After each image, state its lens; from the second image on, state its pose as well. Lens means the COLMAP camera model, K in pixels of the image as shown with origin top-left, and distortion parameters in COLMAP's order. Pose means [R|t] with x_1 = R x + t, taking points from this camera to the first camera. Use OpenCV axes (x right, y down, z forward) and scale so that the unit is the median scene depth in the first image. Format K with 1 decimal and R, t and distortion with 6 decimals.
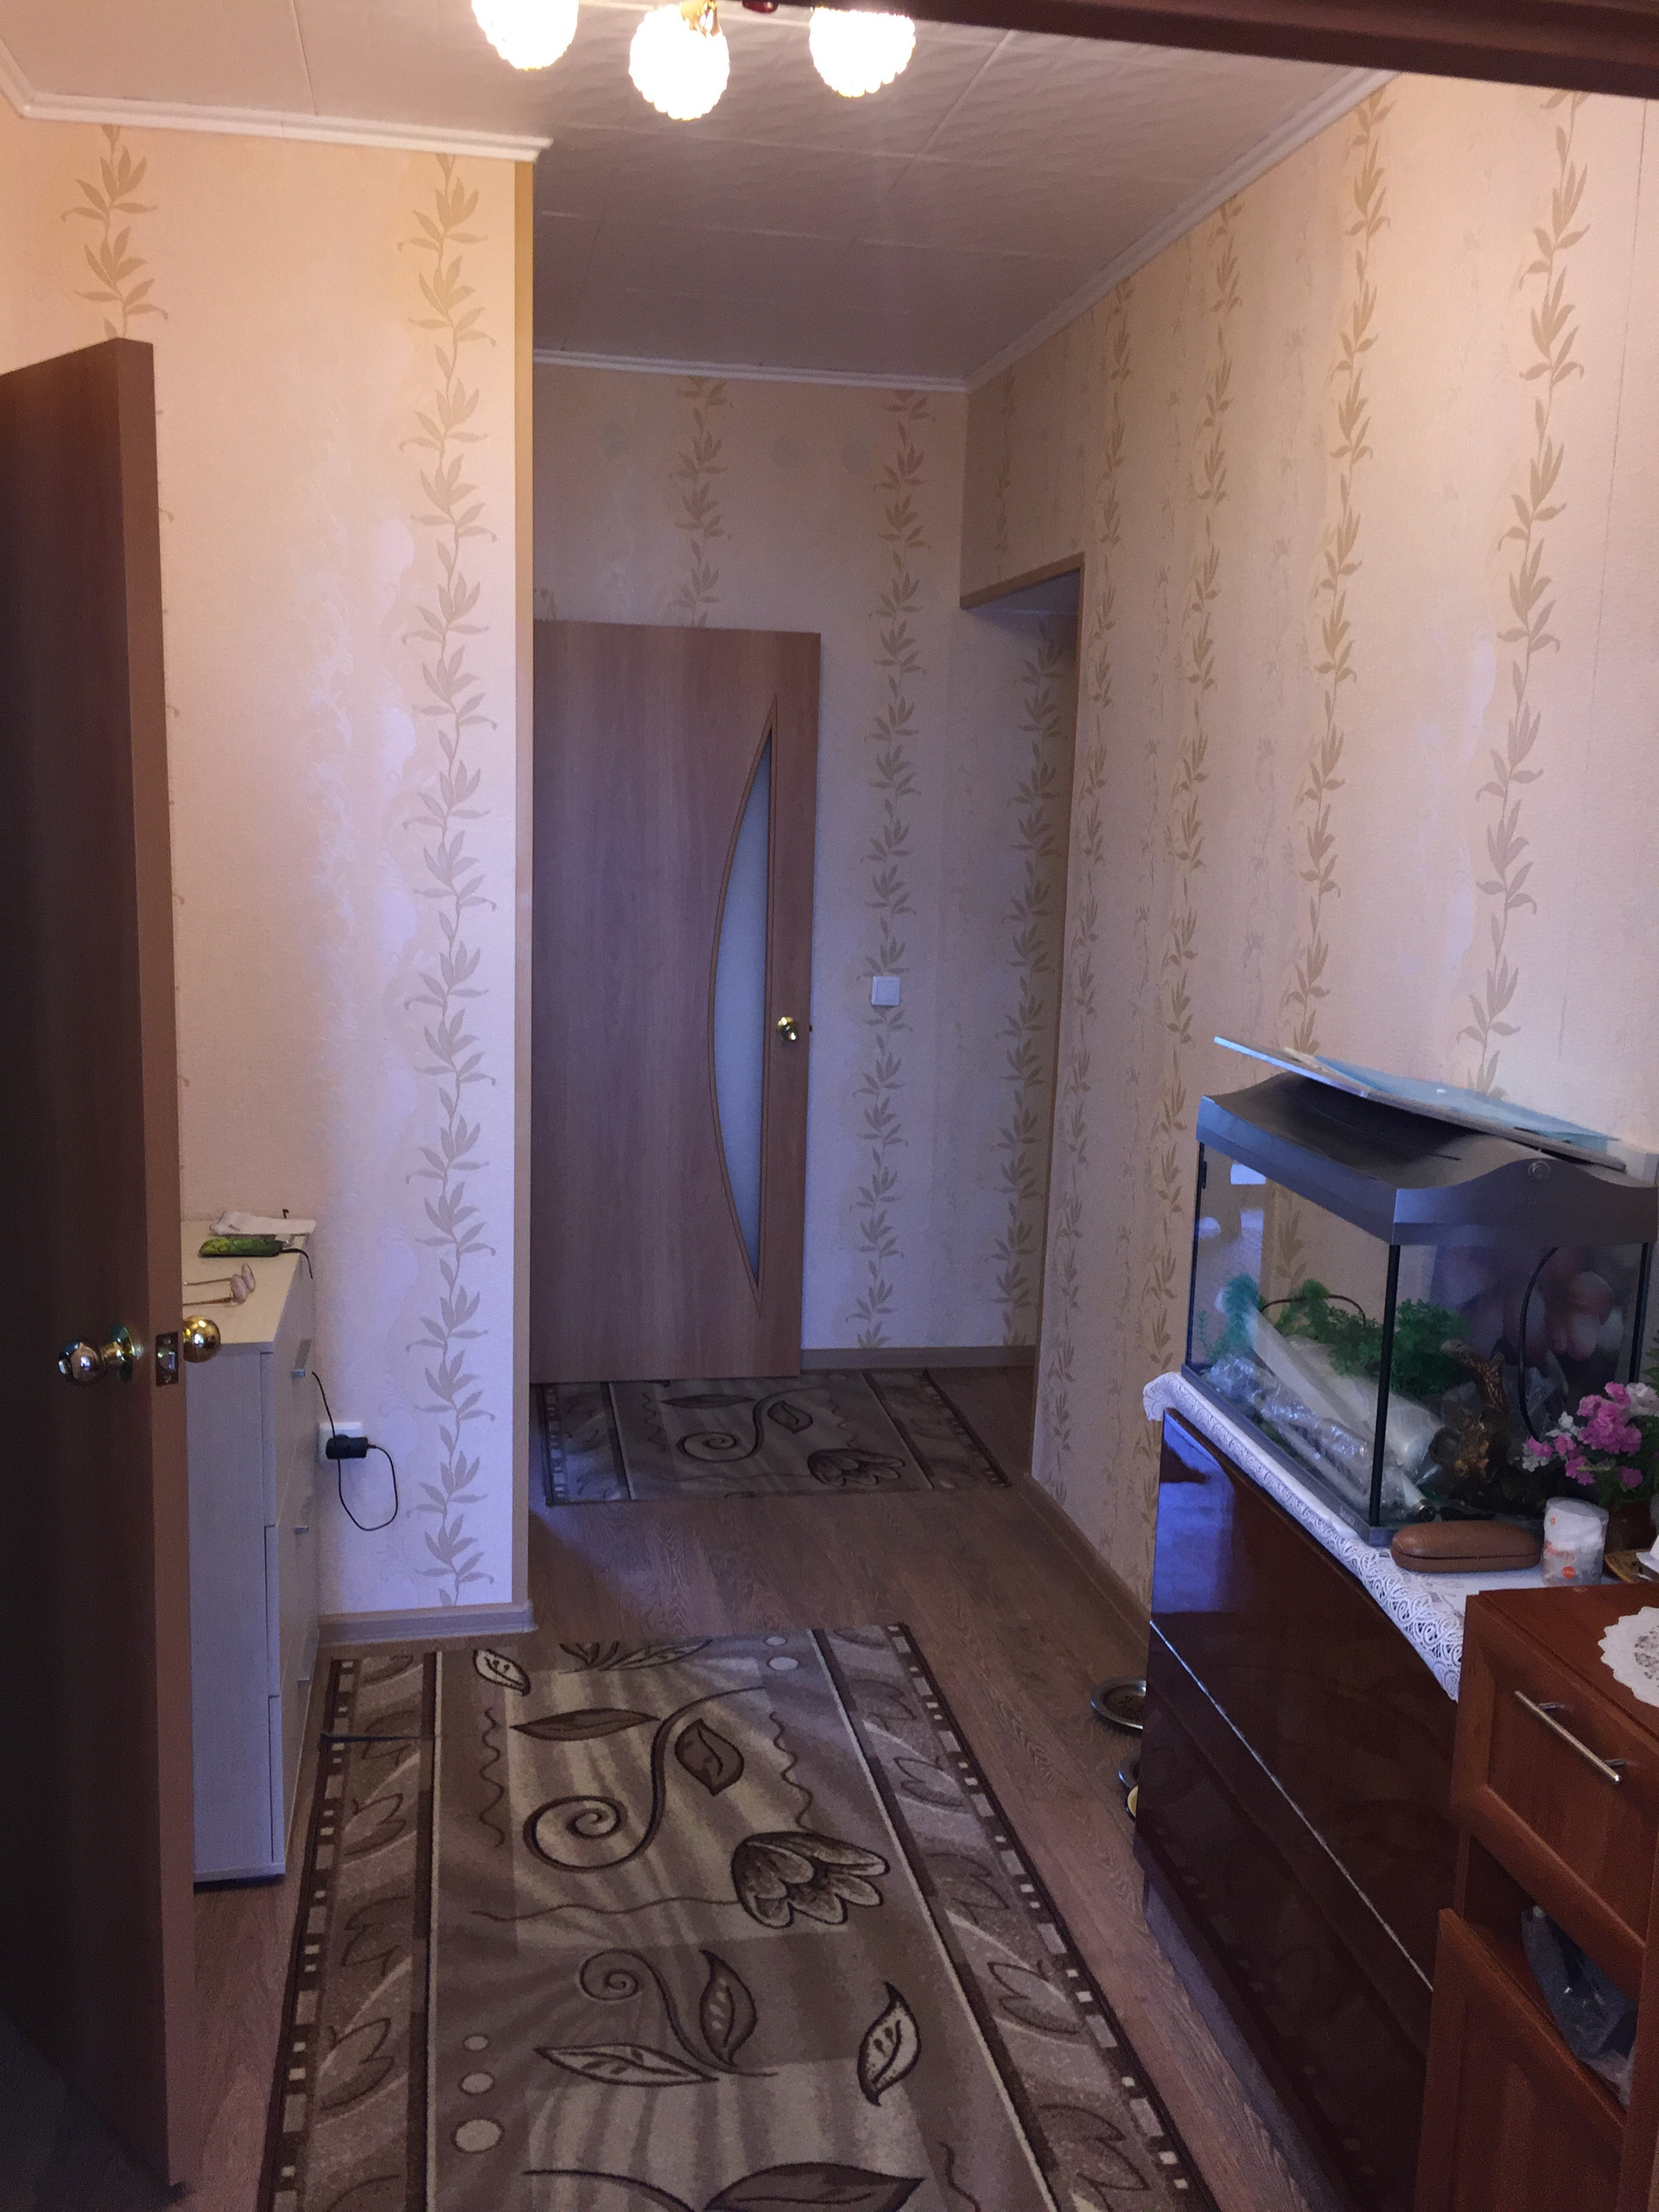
lens RADIAL K [[1894.9, 0, 826.7], [0, 1894.9, 1106.0], [0, 0, 1]] dist [0.089287, -0.125454]
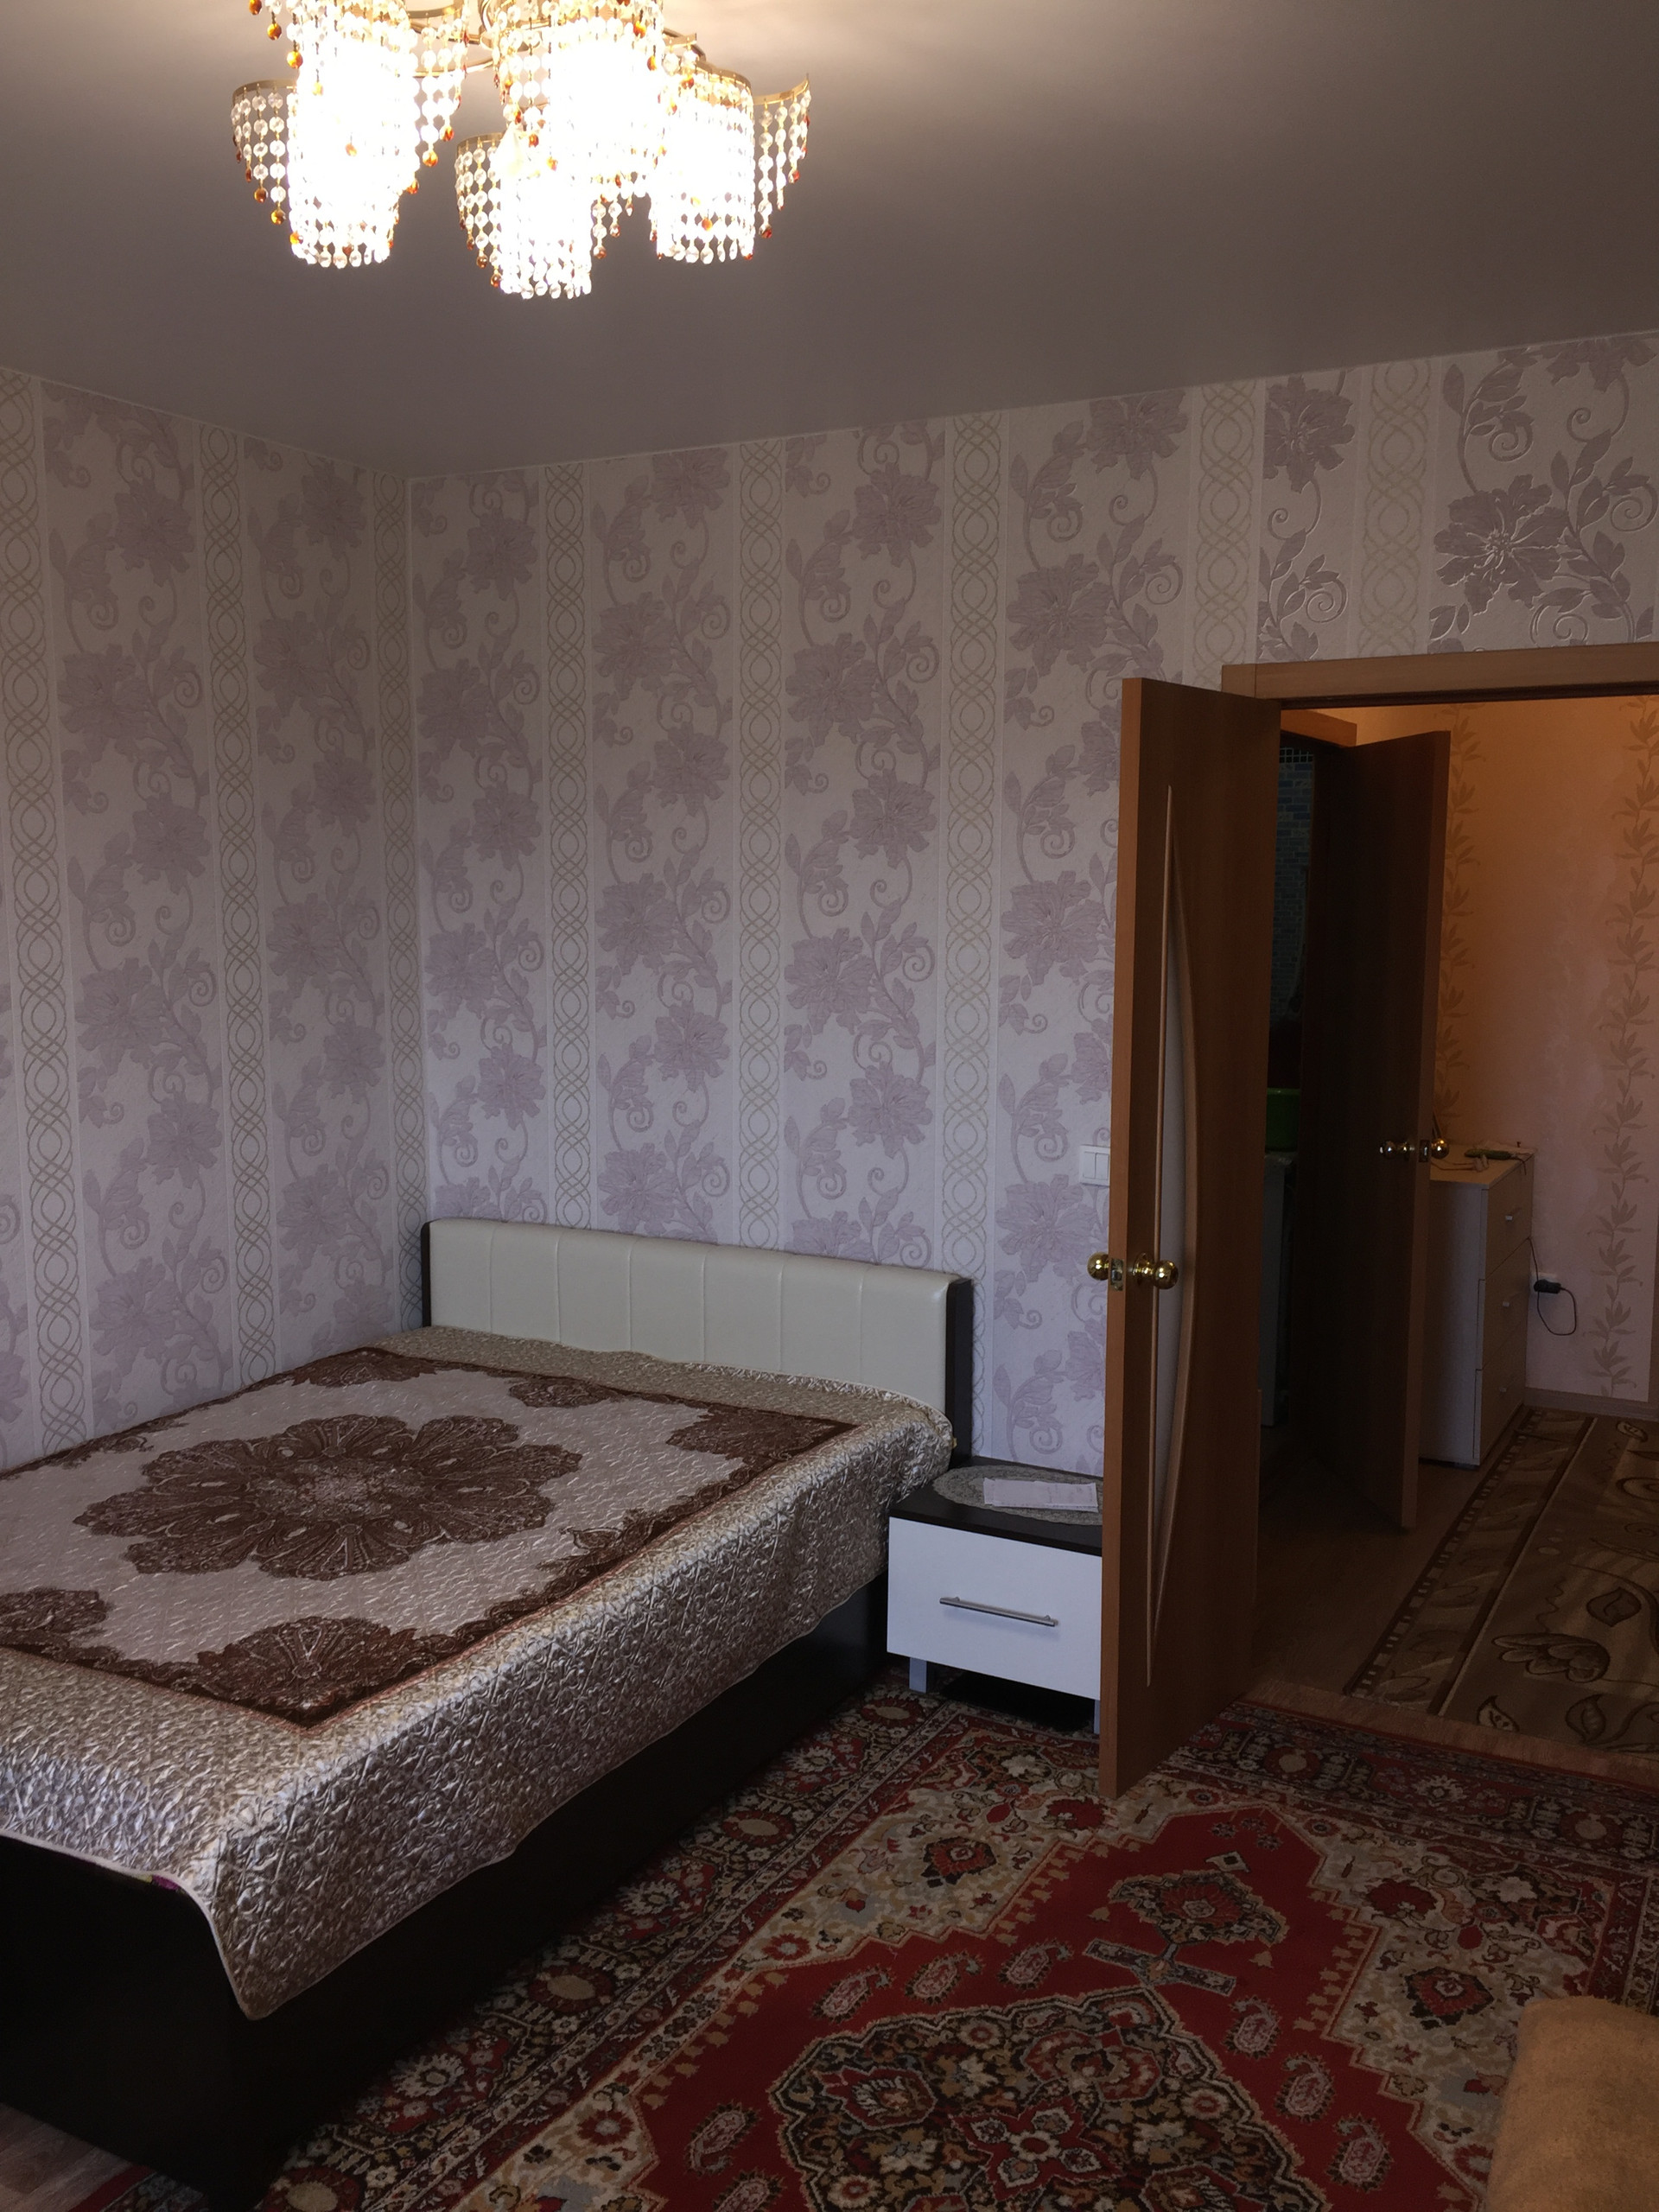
lens RADIAL K [[1894.9, 0, 826.7], [0, 1894.9, 1106.0], [0, 0, 1]] dist [0.089287, -0.125454]
pose [[0.767305, 0.055390, -0.638886, 0.362092], [-0.086486, 0.996099, -0.017511, 0.111336], [0.635424, 0.068691, 0.769102, -0.785663]]
